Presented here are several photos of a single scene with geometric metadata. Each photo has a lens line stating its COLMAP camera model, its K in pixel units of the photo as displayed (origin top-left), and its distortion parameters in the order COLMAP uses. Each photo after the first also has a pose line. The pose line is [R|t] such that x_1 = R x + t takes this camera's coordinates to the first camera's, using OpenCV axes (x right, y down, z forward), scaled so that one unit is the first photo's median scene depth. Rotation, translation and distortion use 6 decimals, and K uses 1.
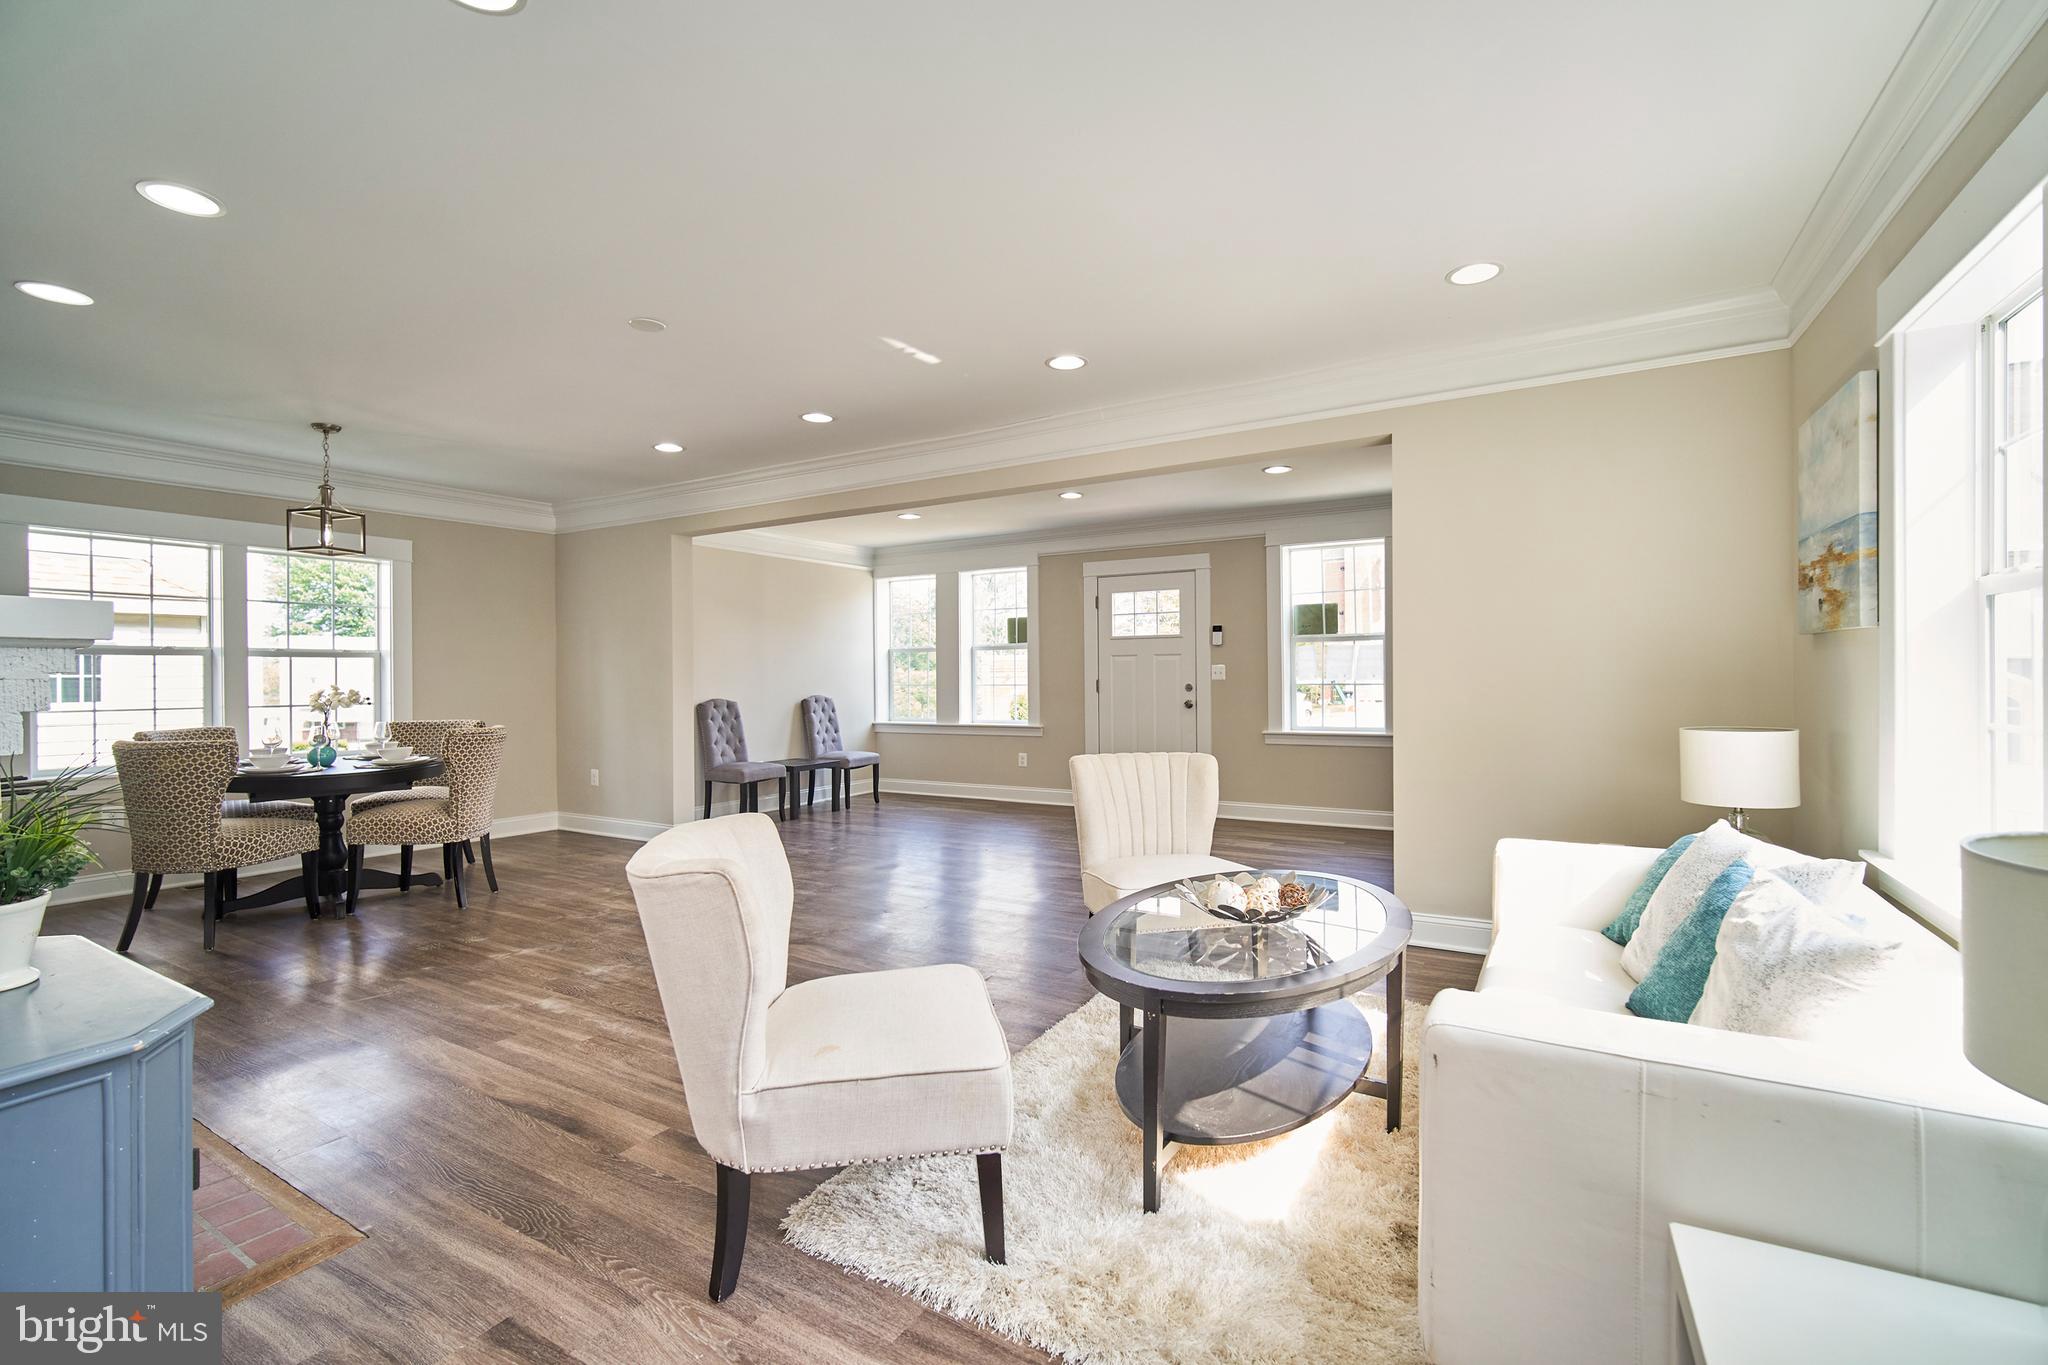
lens RADIAL K [[857.0, 0, 1024.0], [0, 857.0, 682.5], [0, 0, 1]] dist [-0.000444, 0.000115]
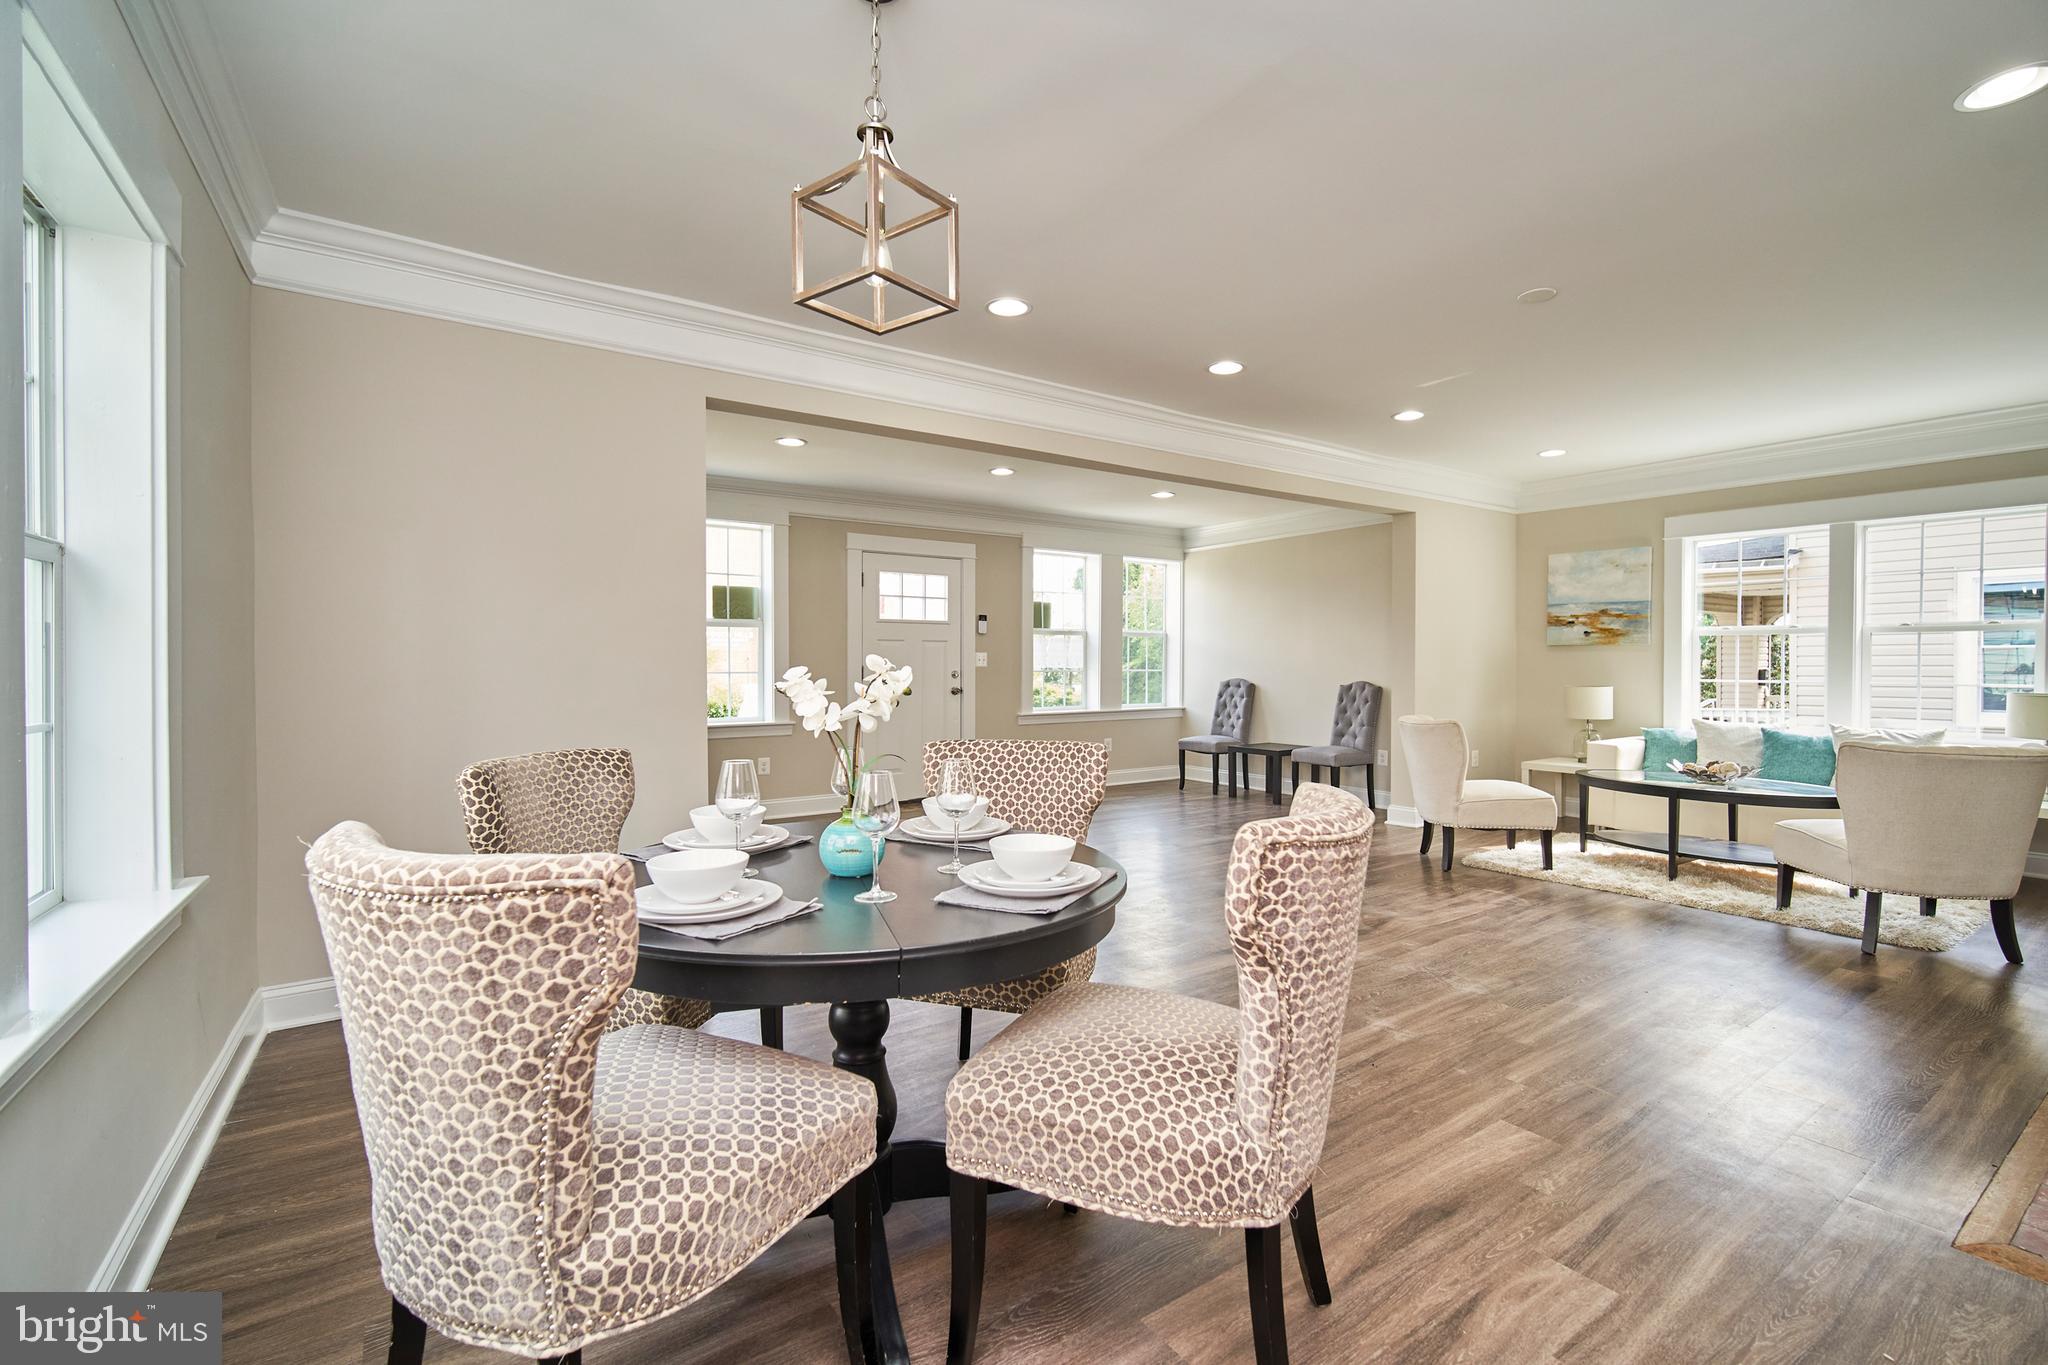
lens RADIAL K [[885.5, 0, 1016.9], [0, 885.5, 657.4], [0, 0, 1]] dist [-0.002961, 0.000797]
pose [[0.434220, 0.017244, 0.900642, -0.766006], [0.004654, 0.999760, -0.021386, 0.009373], [-0.900795, 0.013478, 0.434036, 0.519111]]
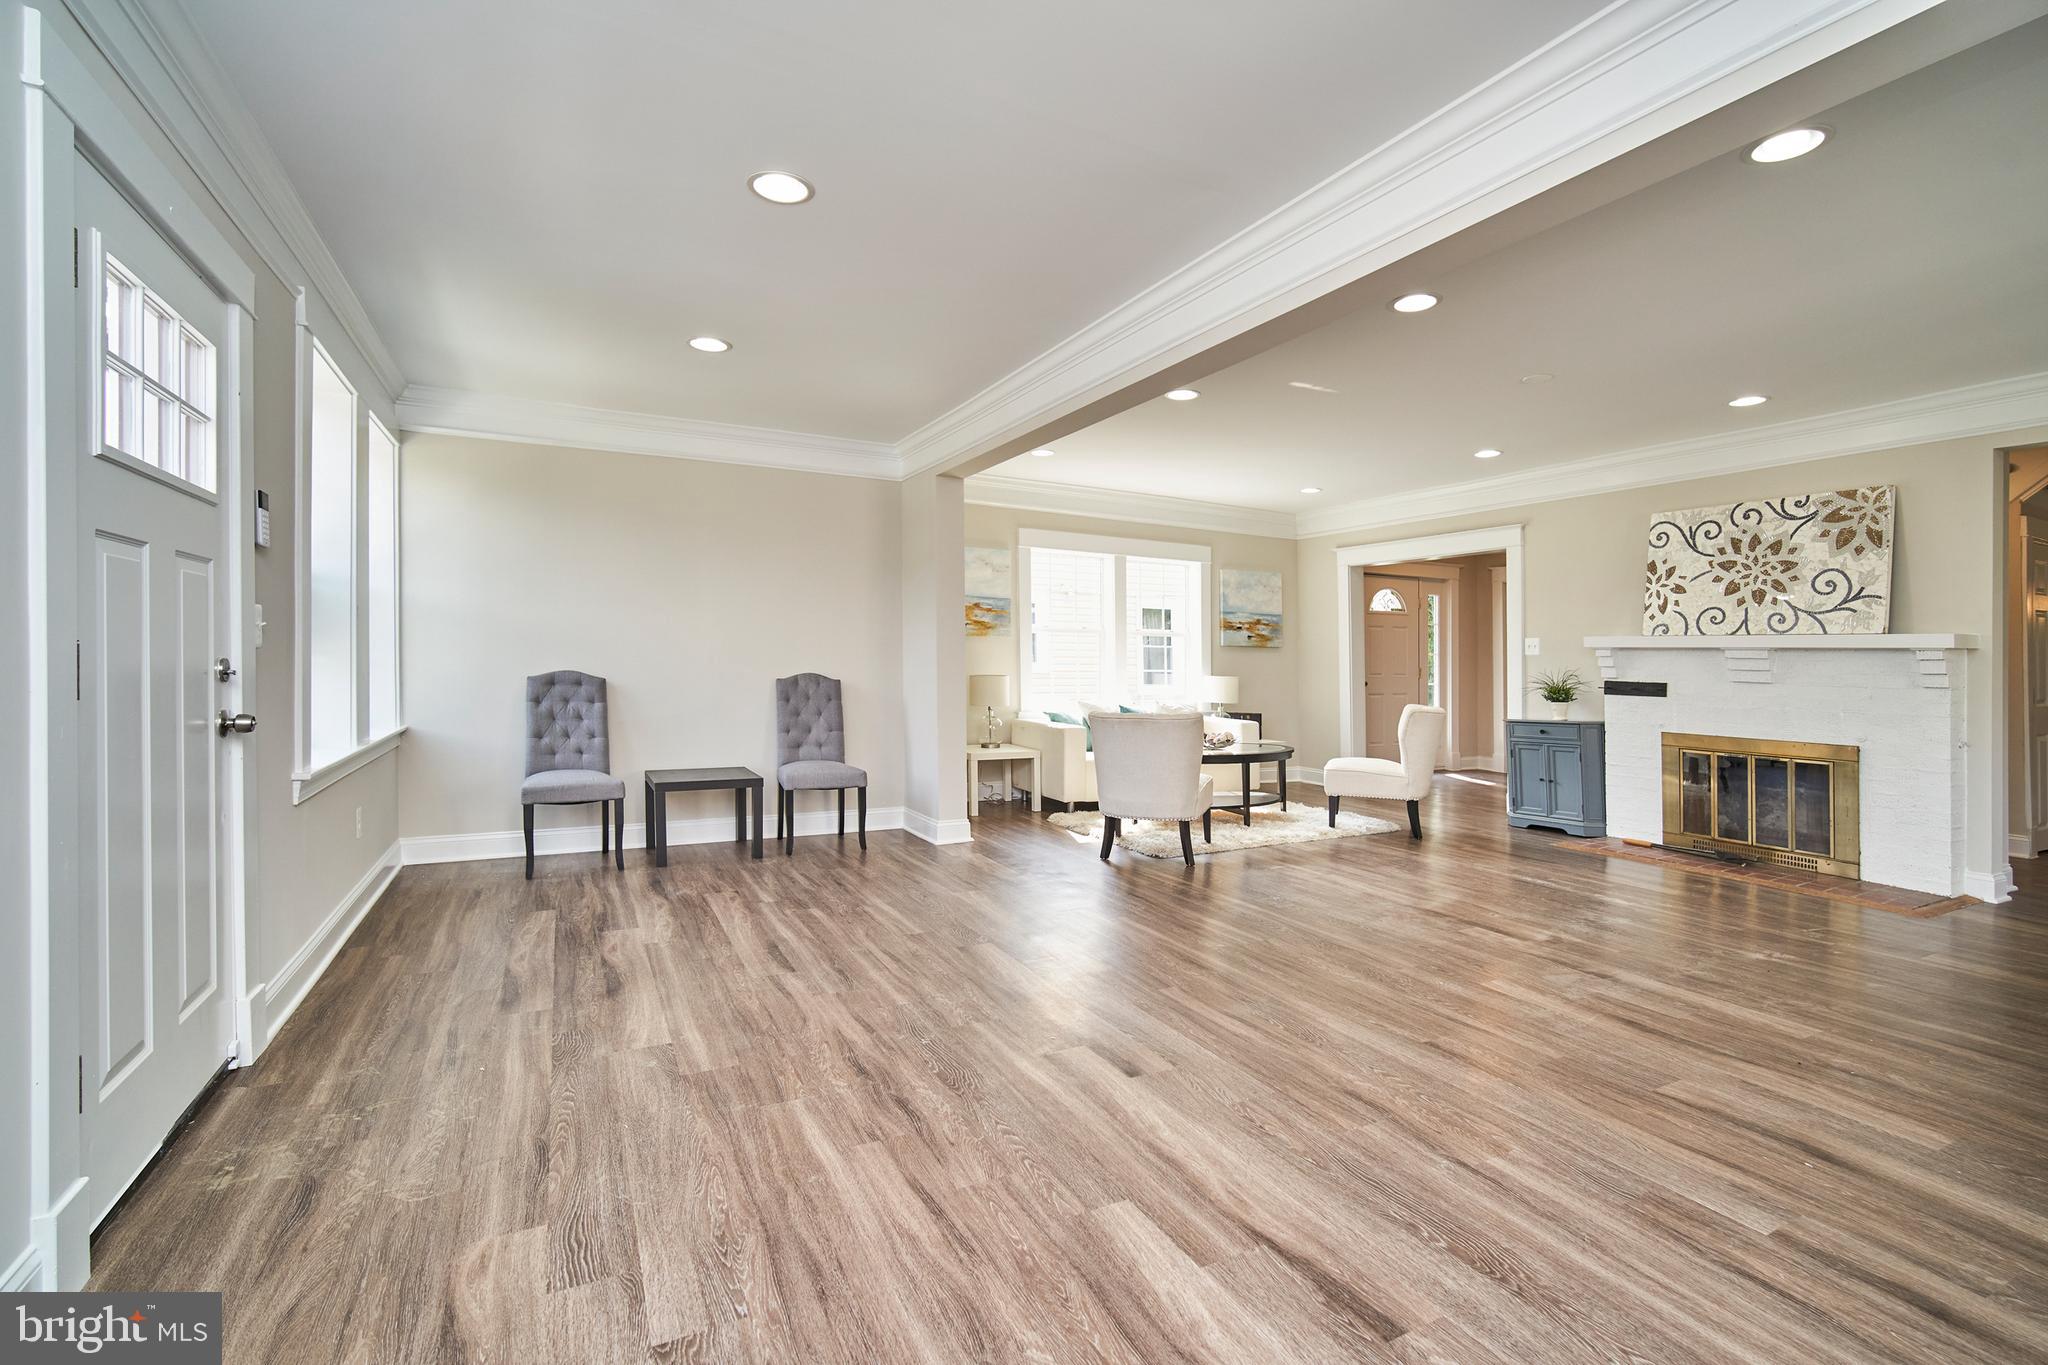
lens RADIAL K [[917.3, 0, 1023.0], [0, 917.3, 644.8], [0, 0, 1]] dist [-0.000343, 0.000141]
pose [[-0.838940, 0.005935, 0.544192, -0.252383], [-0.001912, 0.999902, -0.013852, 0.002682], [-0.544221, -0.012661, -0.838846, 1.215587]]
